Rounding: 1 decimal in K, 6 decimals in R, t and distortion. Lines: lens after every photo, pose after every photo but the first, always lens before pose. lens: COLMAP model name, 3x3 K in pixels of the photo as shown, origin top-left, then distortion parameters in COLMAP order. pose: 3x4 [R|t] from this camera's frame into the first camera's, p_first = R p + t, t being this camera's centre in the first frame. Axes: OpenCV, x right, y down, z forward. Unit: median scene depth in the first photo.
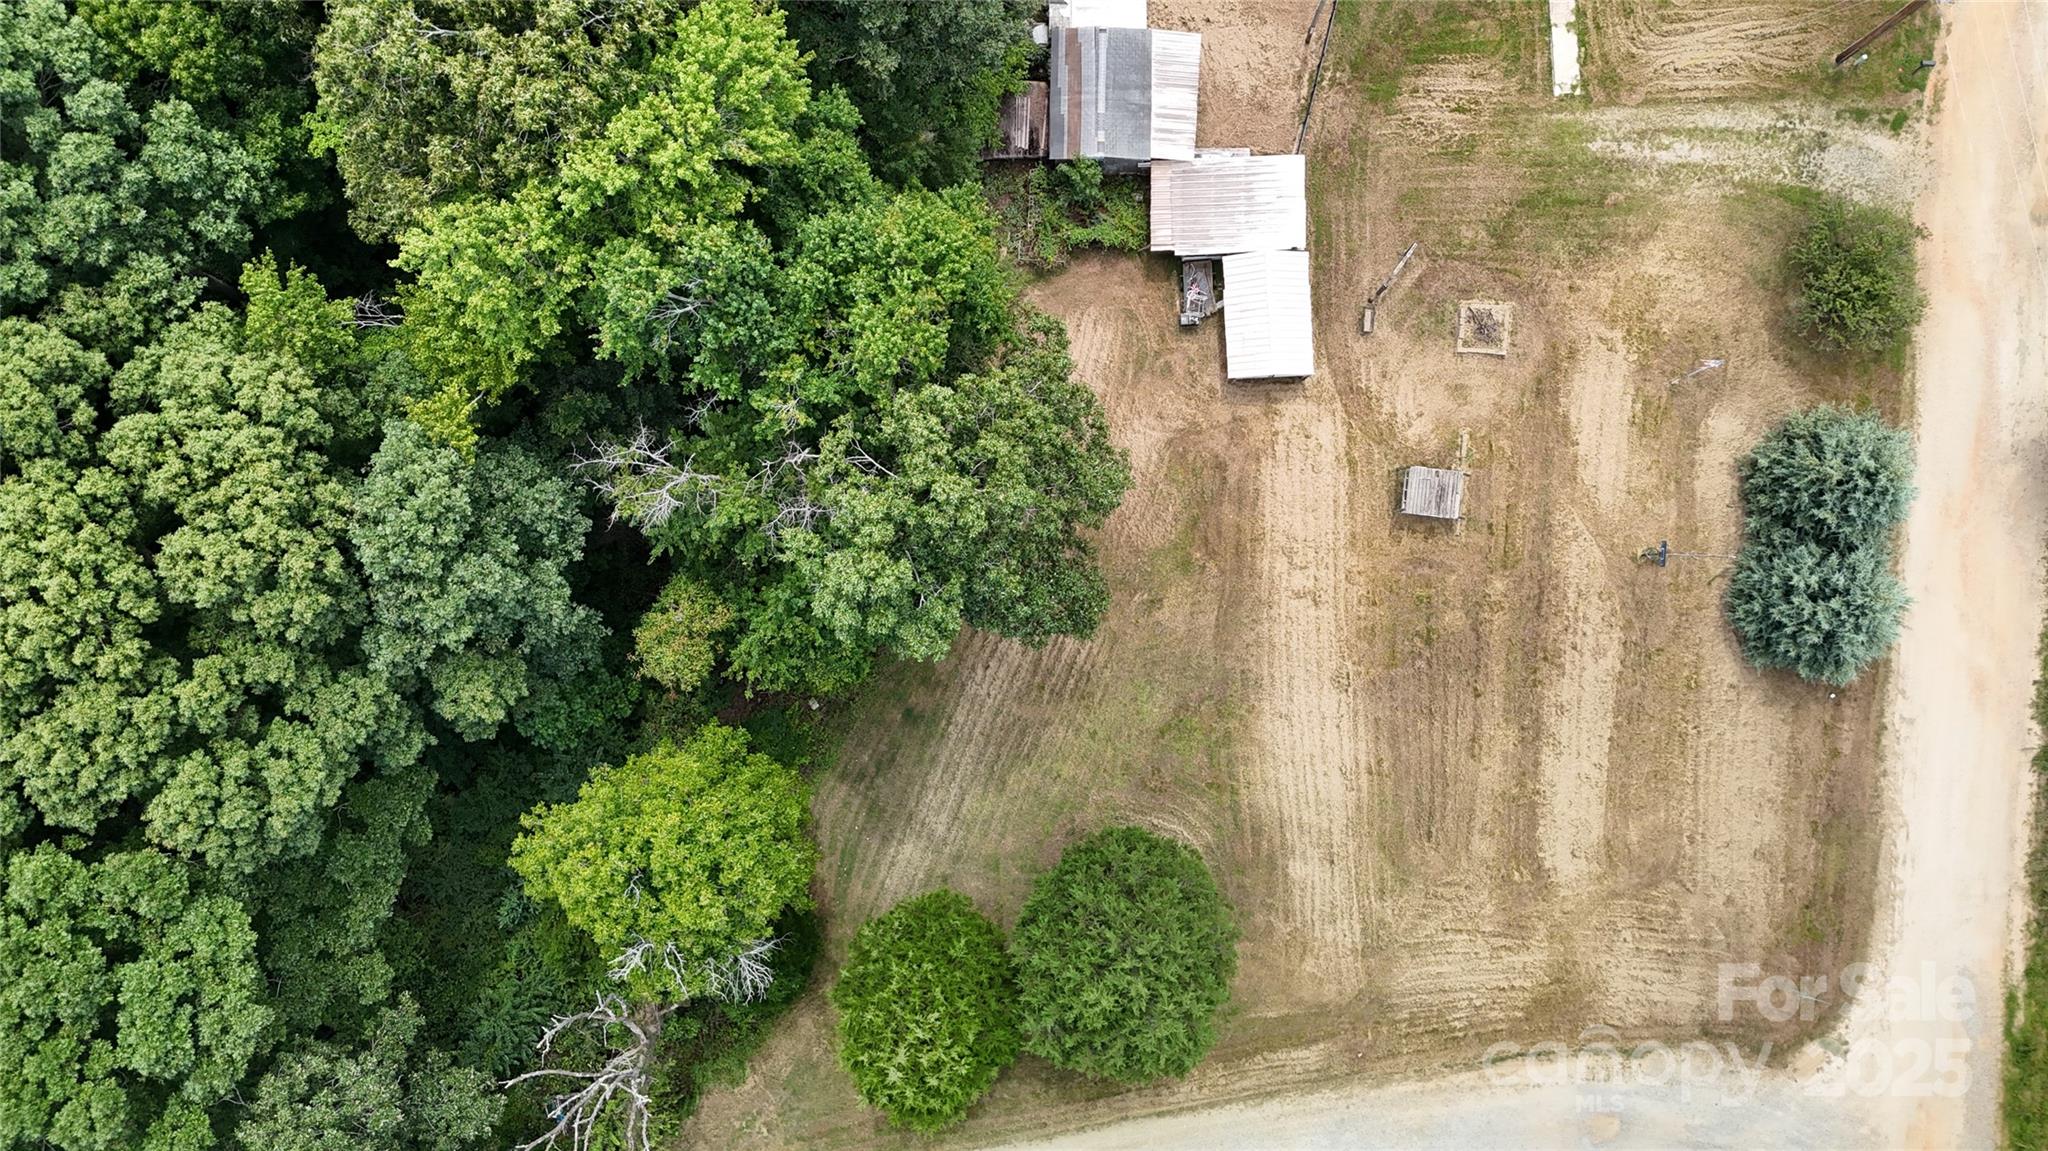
lens RADIAL K [[1507.3, 0, 1024.0], [0, 1507.3, 575.5], [0, 0, 1]] dist [0.070419, -0.062765]
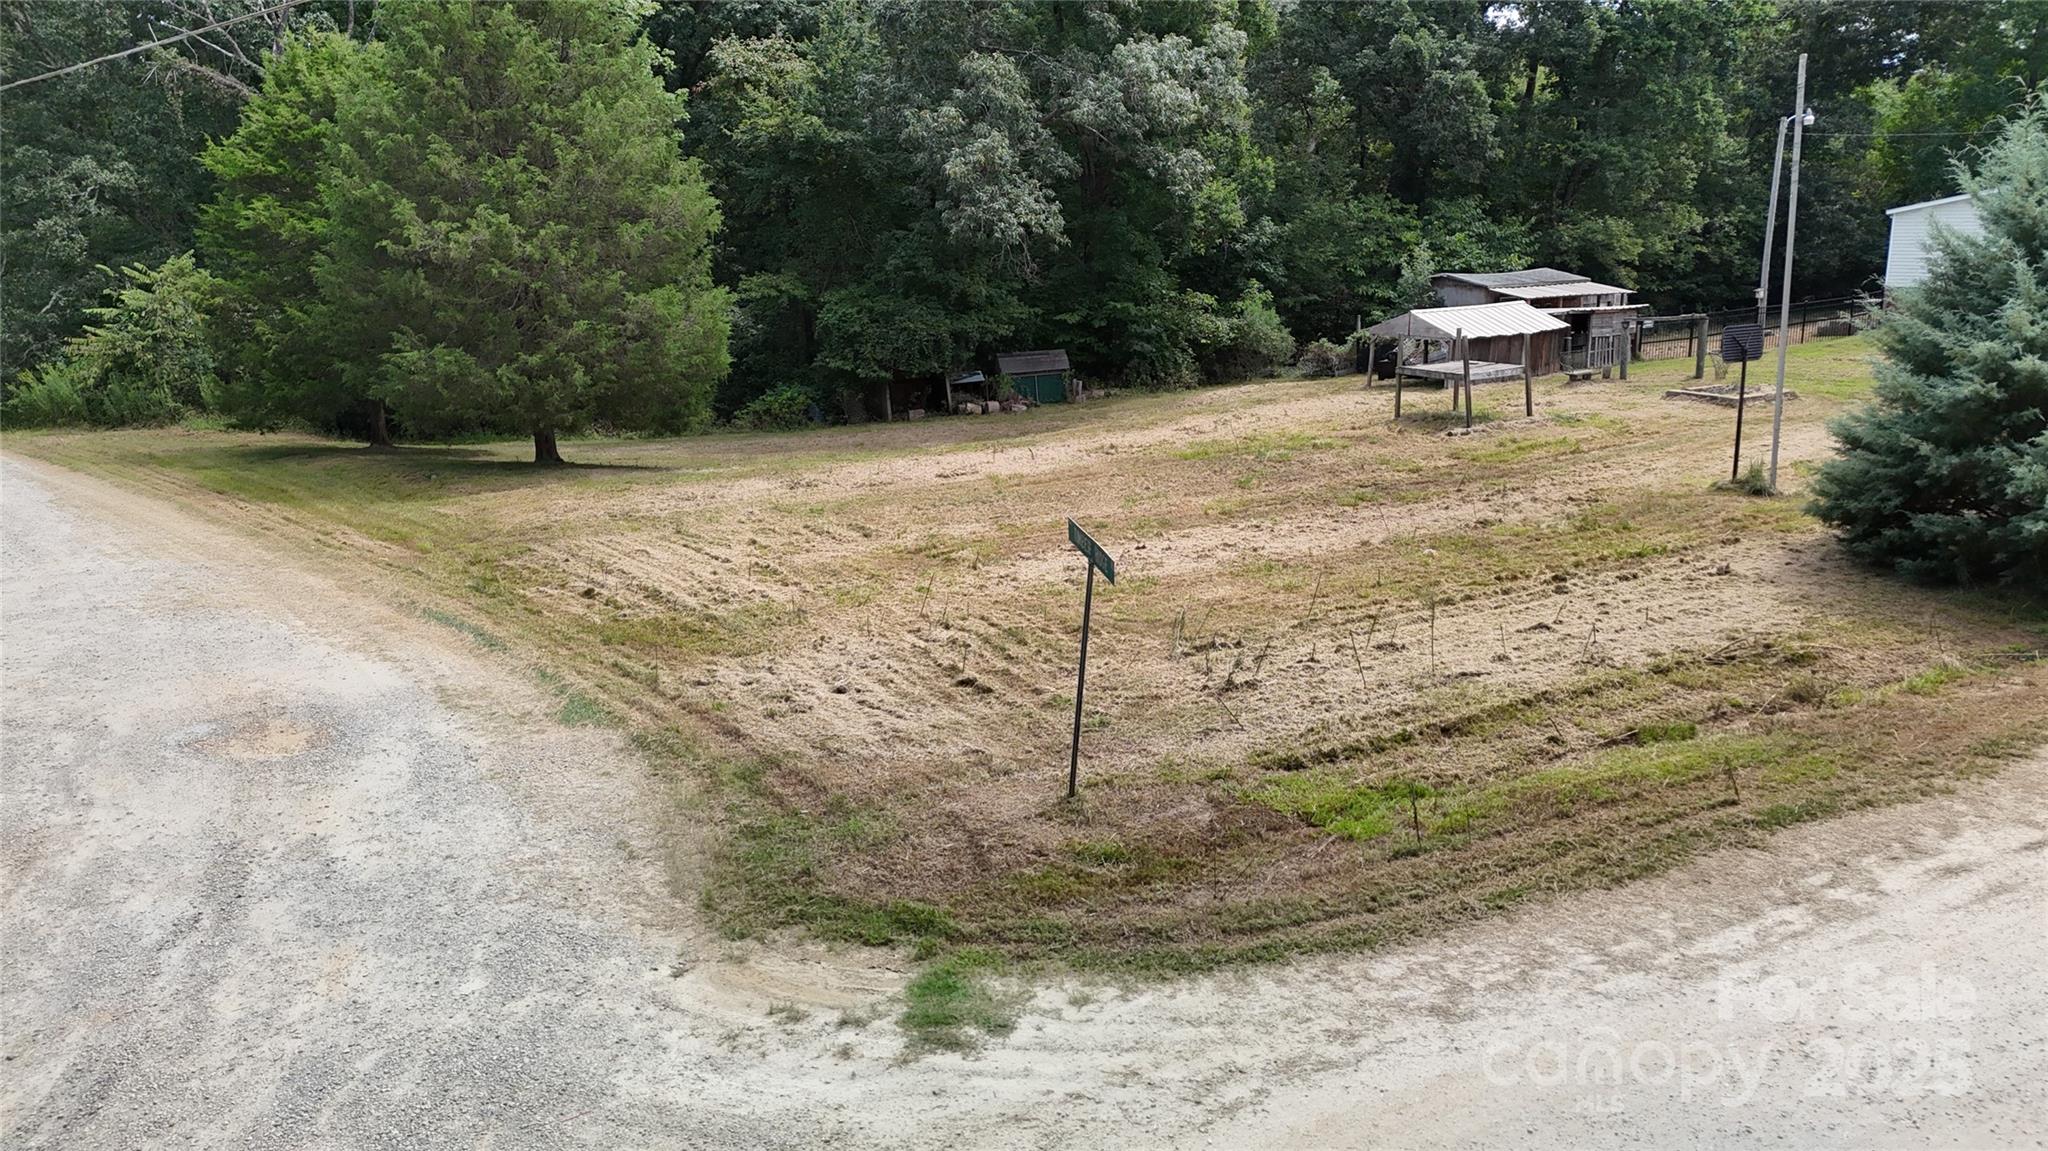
lens RADIAL K [[1502.8, 0, 1024.0], [0, 1502.8, 575.5], [0, 0, 1]] dist [0.094233, -0.115506]
pose [[0.517029, 0.215765, -0.828327, 0.690041], [-0.855925, 0.139973, -0.497795, 0.392287], [0.008537, 0.966361, 0.257049, 0.944281]]
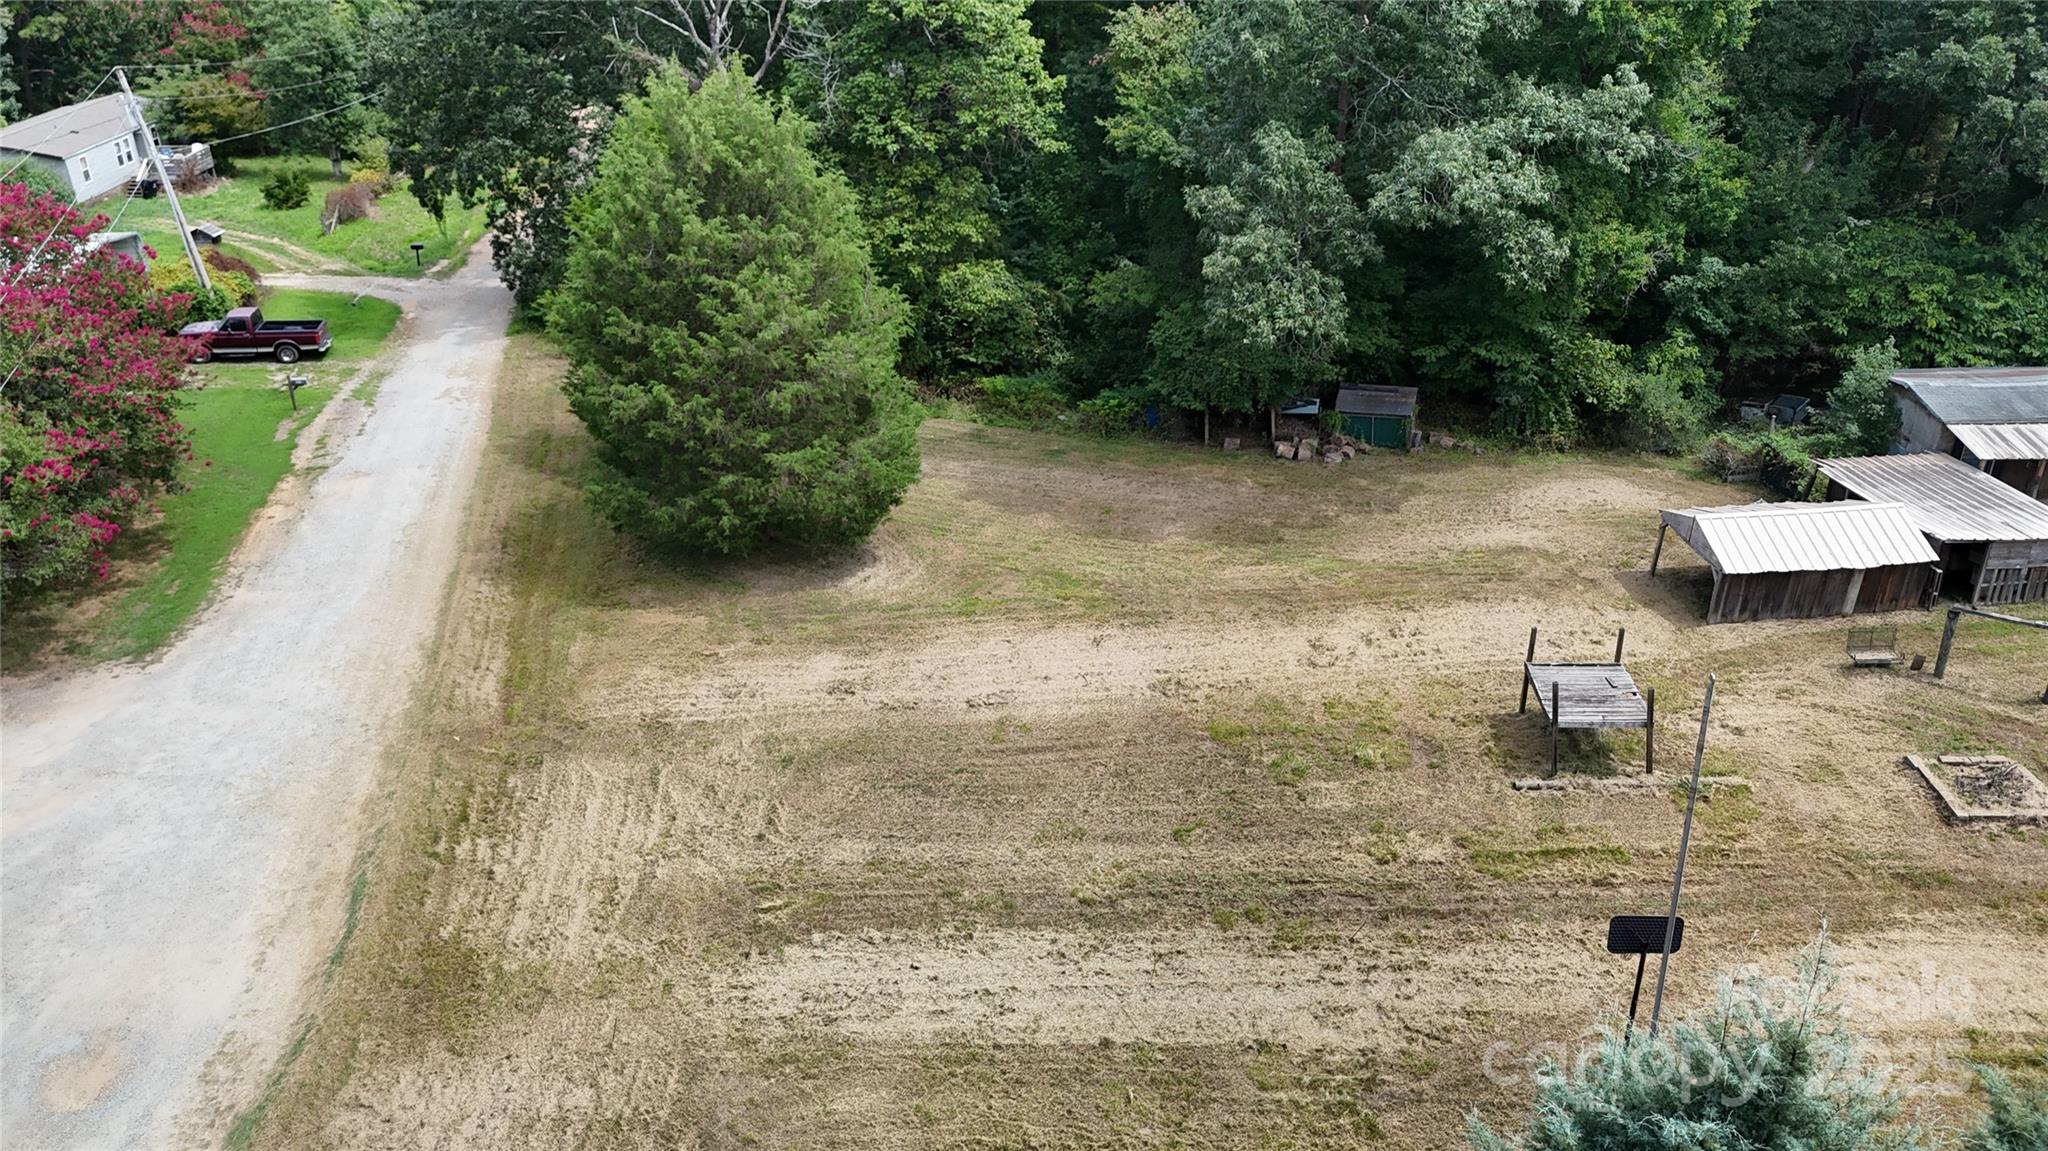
lens RADIAL K [[1507.3, 0, 1024.0], [0, 1507.3, 575.5], [0, 0, 1]] dist [0.070419, -0.062765]
pose [[0.030860, 0.468328, -0.883016, 0.691837], [-0.999374, 0.029743, -0.019152, 0.137201], [0.017294, 0.883054, 0.468952, 0.747738]]
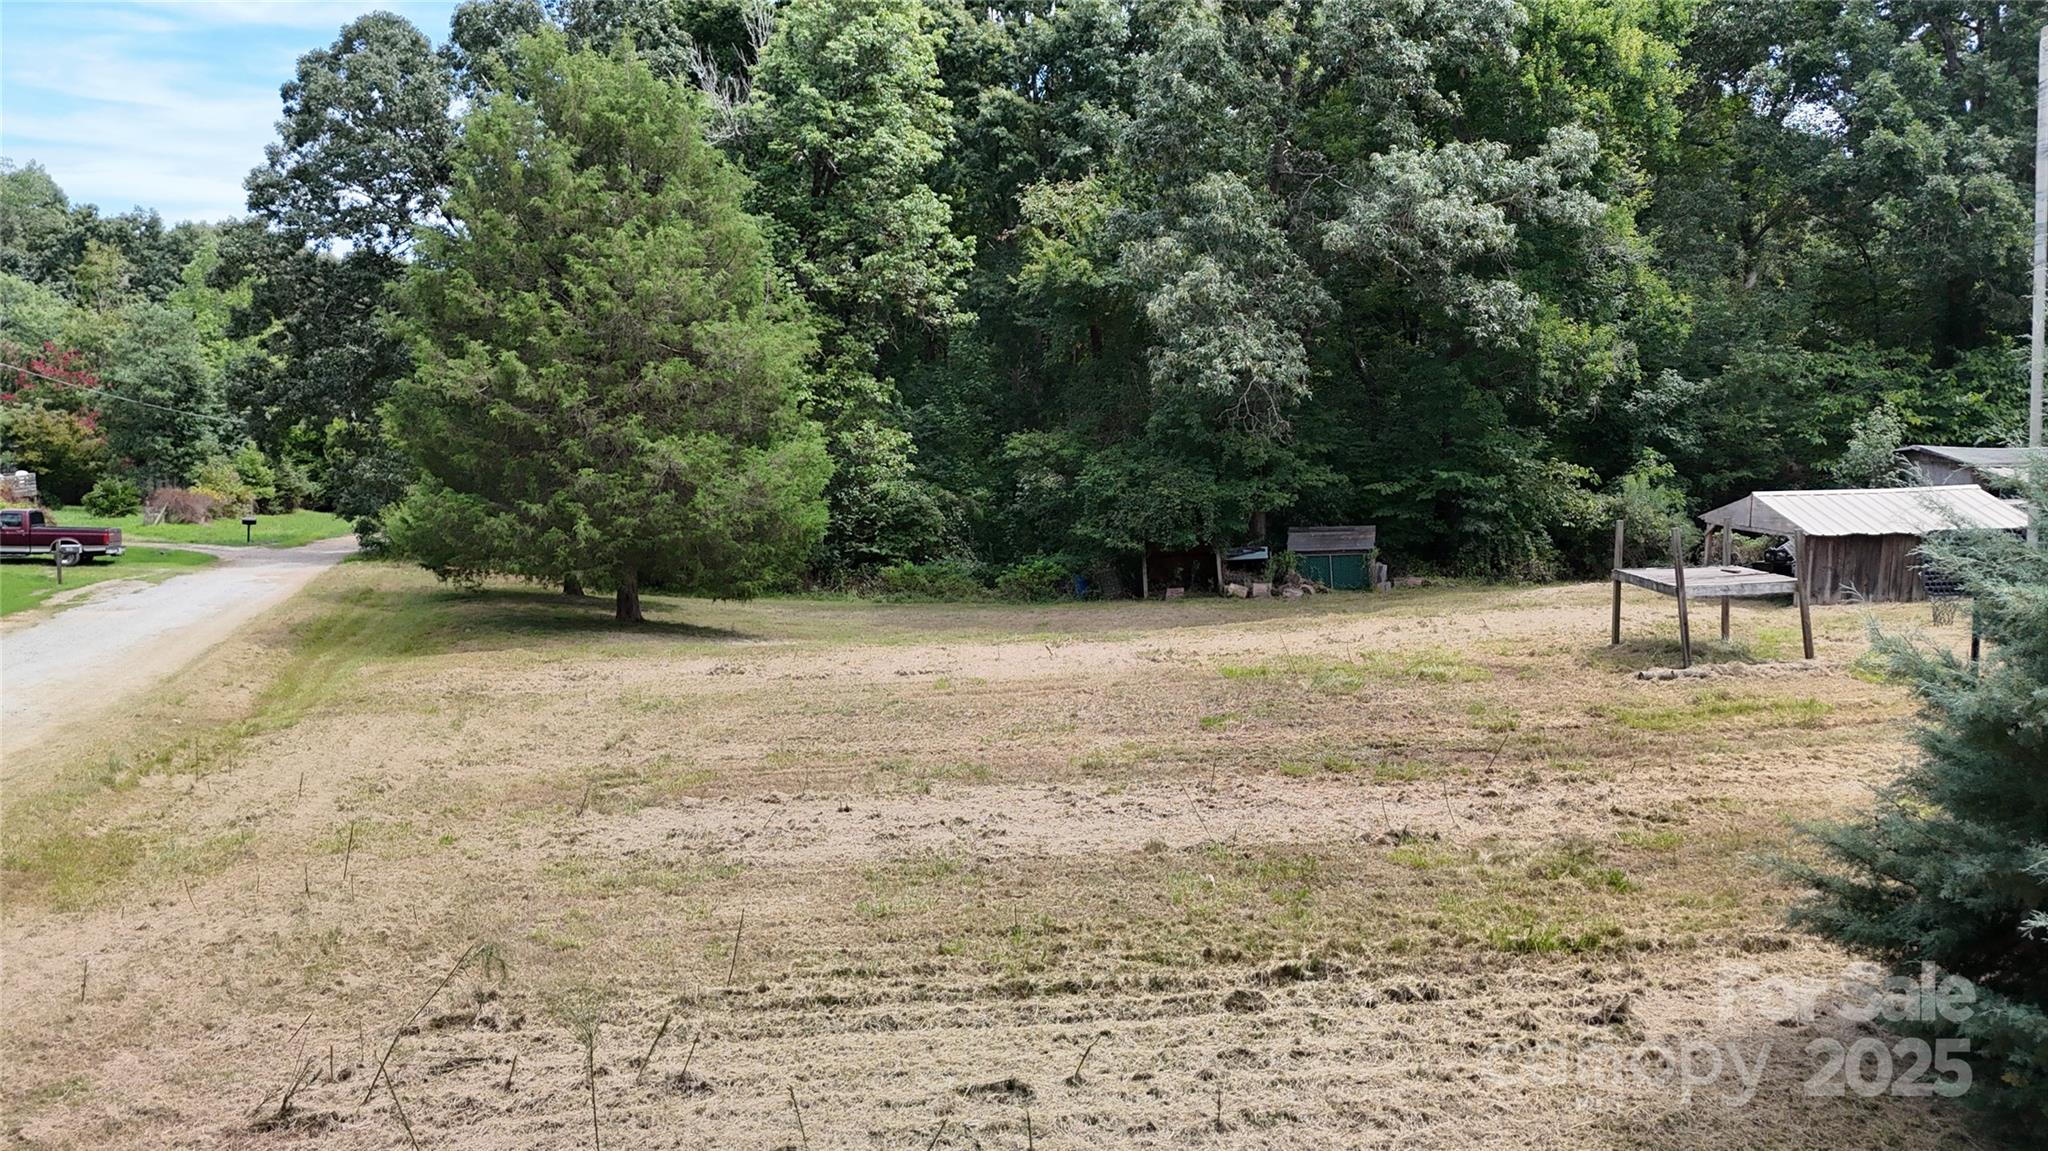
lens RADIAL K [[1507.3, 0, 1024.0], [0, 1507.3, 575.5], [0, 0, 1]] dist [0.070419, -0.062765]
pose [[0.116020, 0.141826, -0.983069, 0.635940], [-0.993164, 0.029365, -0.112974, 0.159998], [0.012845, 0.989456, 0.144263, 0.960299]]
